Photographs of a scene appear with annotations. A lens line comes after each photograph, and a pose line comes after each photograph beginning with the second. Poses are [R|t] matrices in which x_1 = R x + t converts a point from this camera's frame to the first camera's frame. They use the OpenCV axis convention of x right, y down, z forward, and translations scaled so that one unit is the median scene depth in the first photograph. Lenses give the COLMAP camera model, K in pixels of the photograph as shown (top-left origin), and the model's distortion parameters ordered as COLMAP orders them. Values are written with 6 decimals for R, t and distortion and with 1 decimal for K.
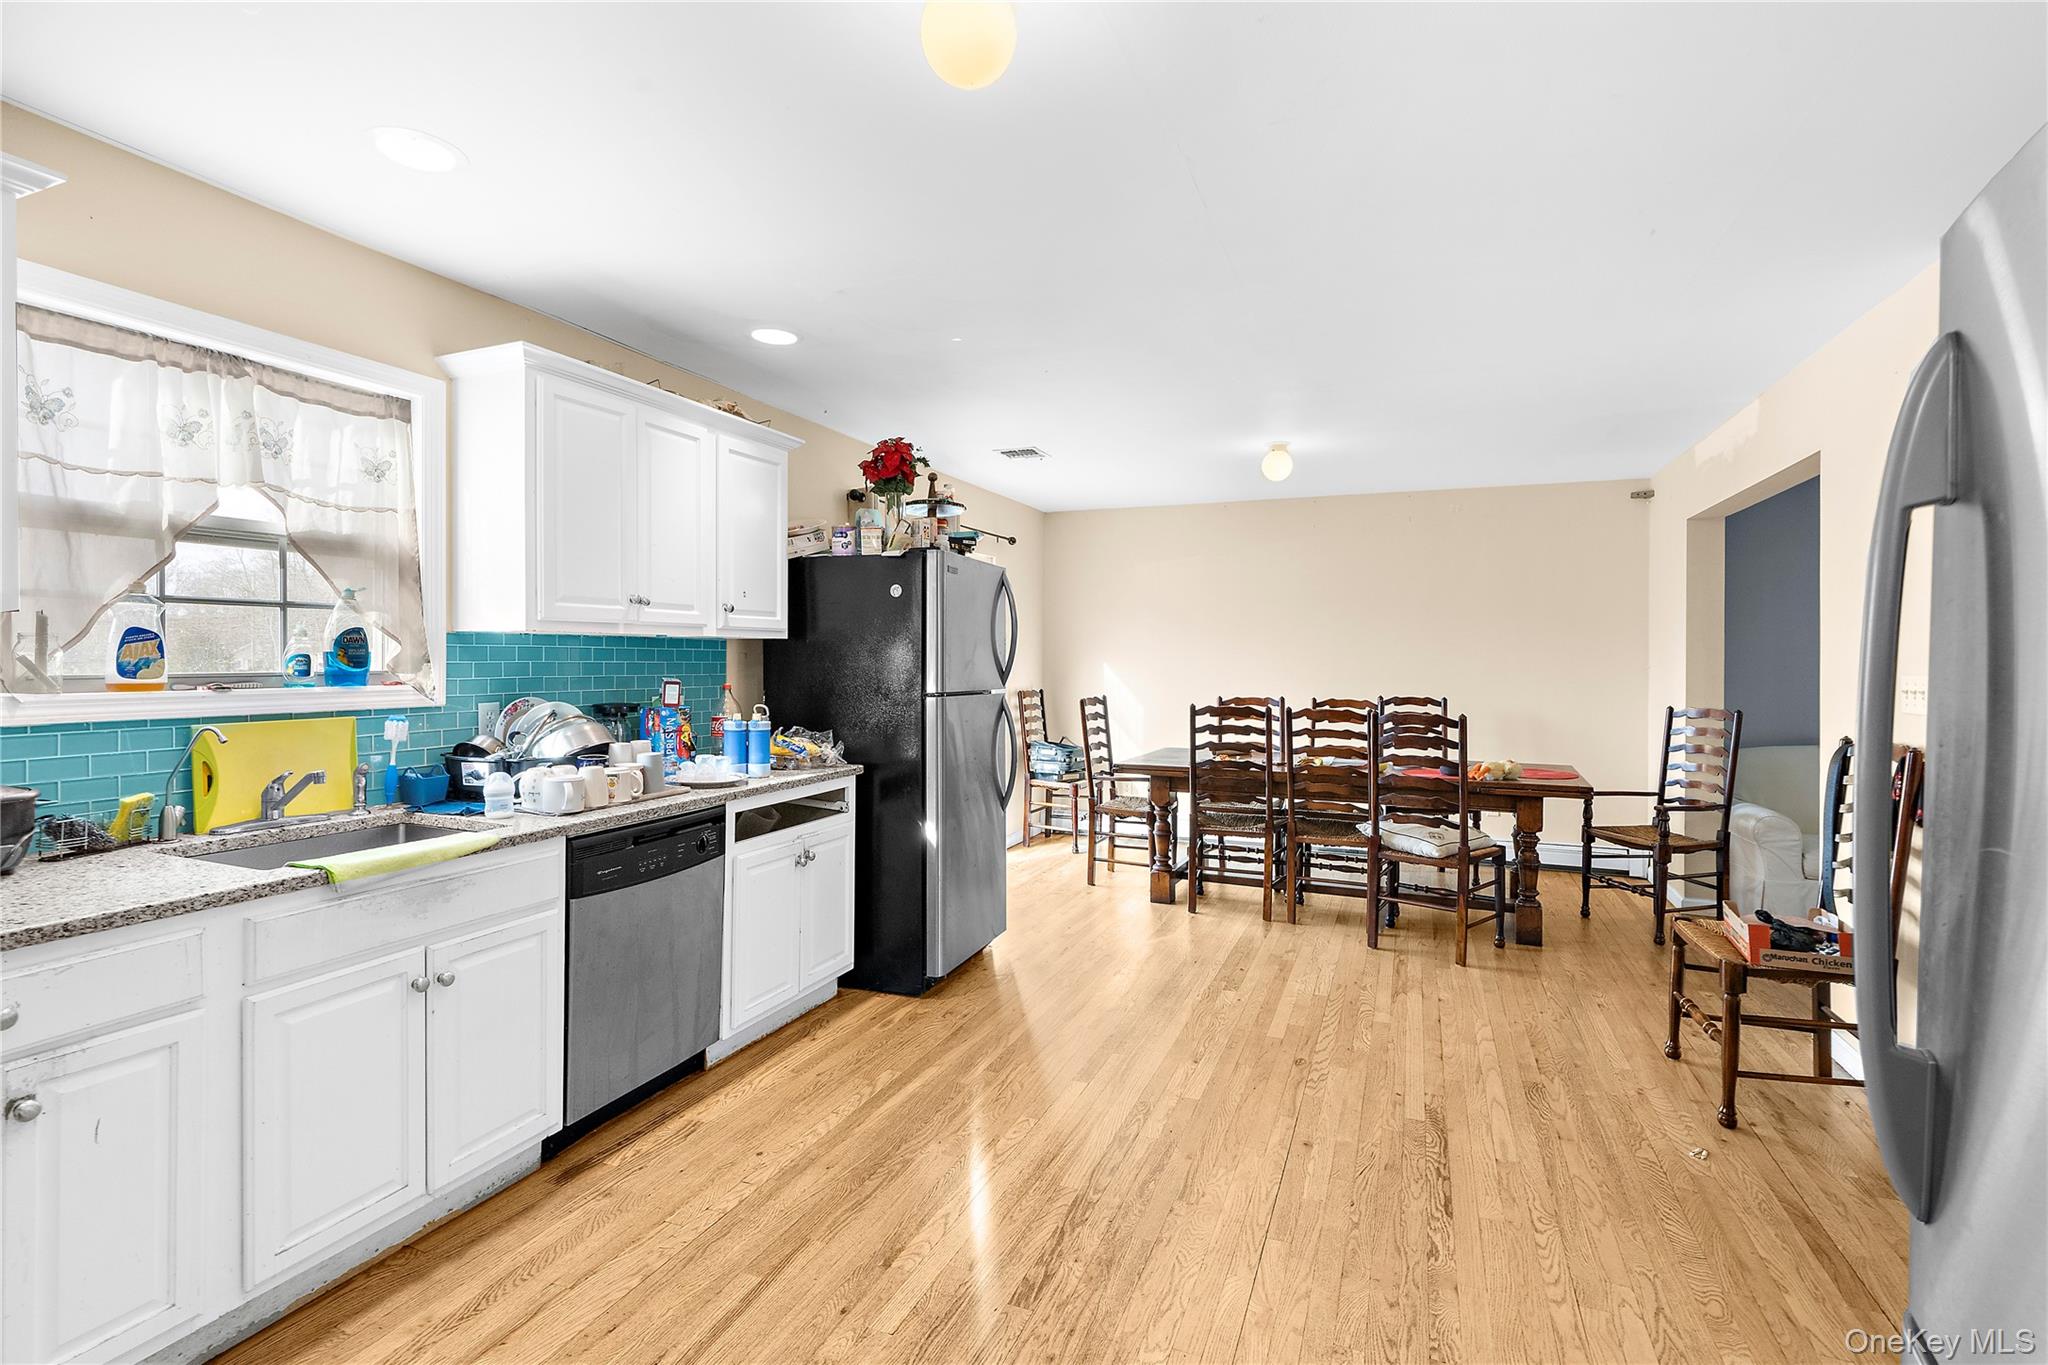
lens RADIAL K [[950.2, 0, 1030.4], [0, 950.2, 676.2], [0, 0, 1]] dist [0.000394, -0.000140]
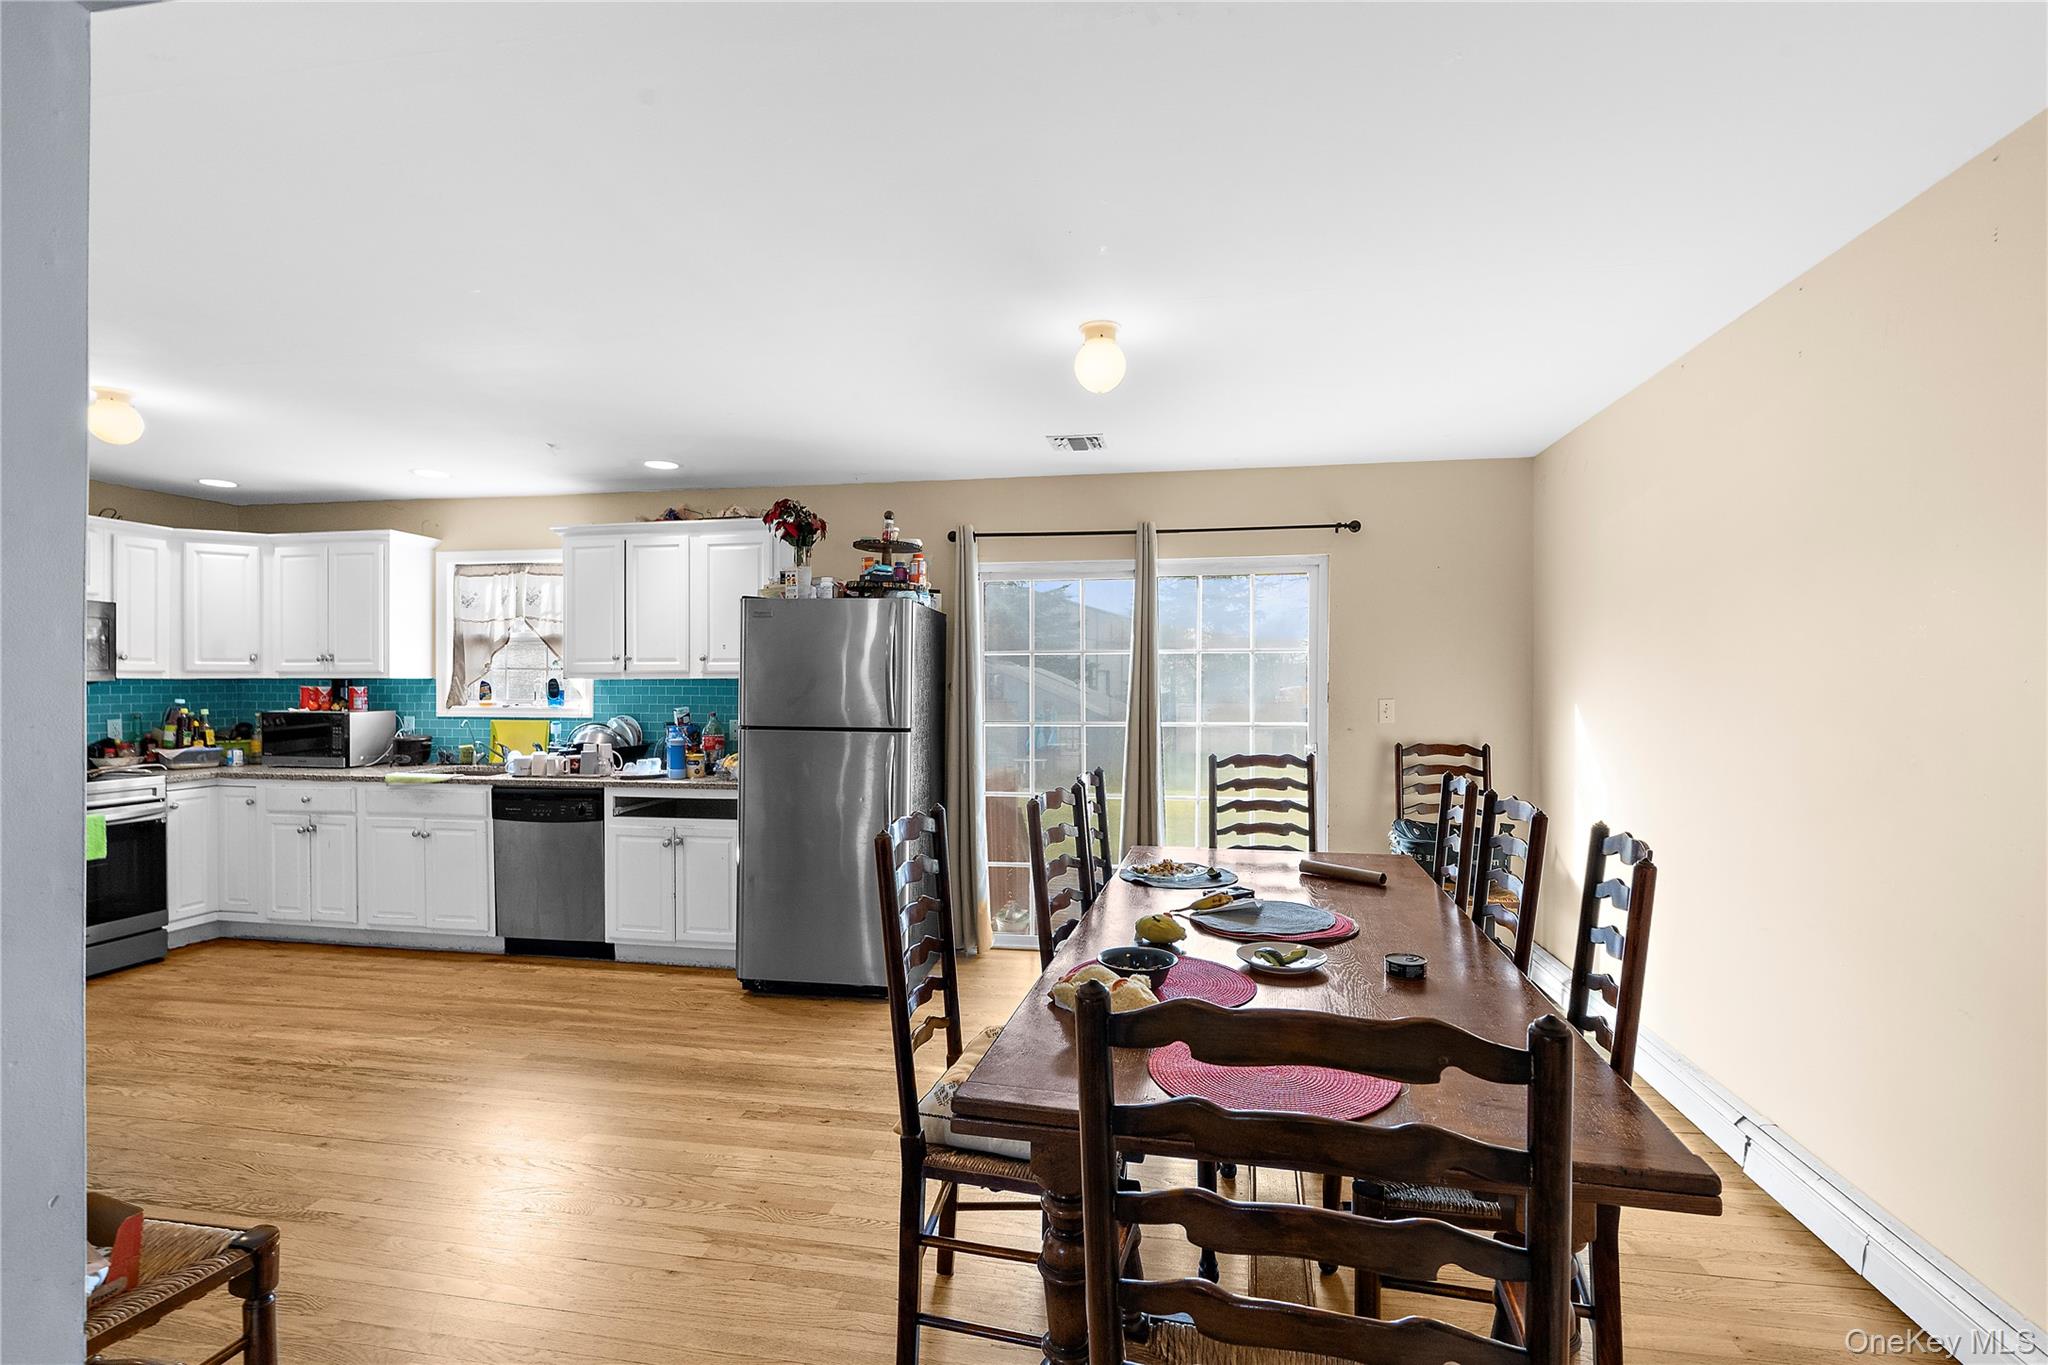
lens RADIAL K [[950.2, 0, 1027.9], [0, 950.2, 679.8], [0, 0, 1]] dist [0.000394, -0.000140]
pose [[0.206975, -0.000862, -0.978346, 1.592175], [-0.018872, 0.999810, -0.004873, -0.057018], [0.978164, 0.019472, 0.206919, 1.613582]]
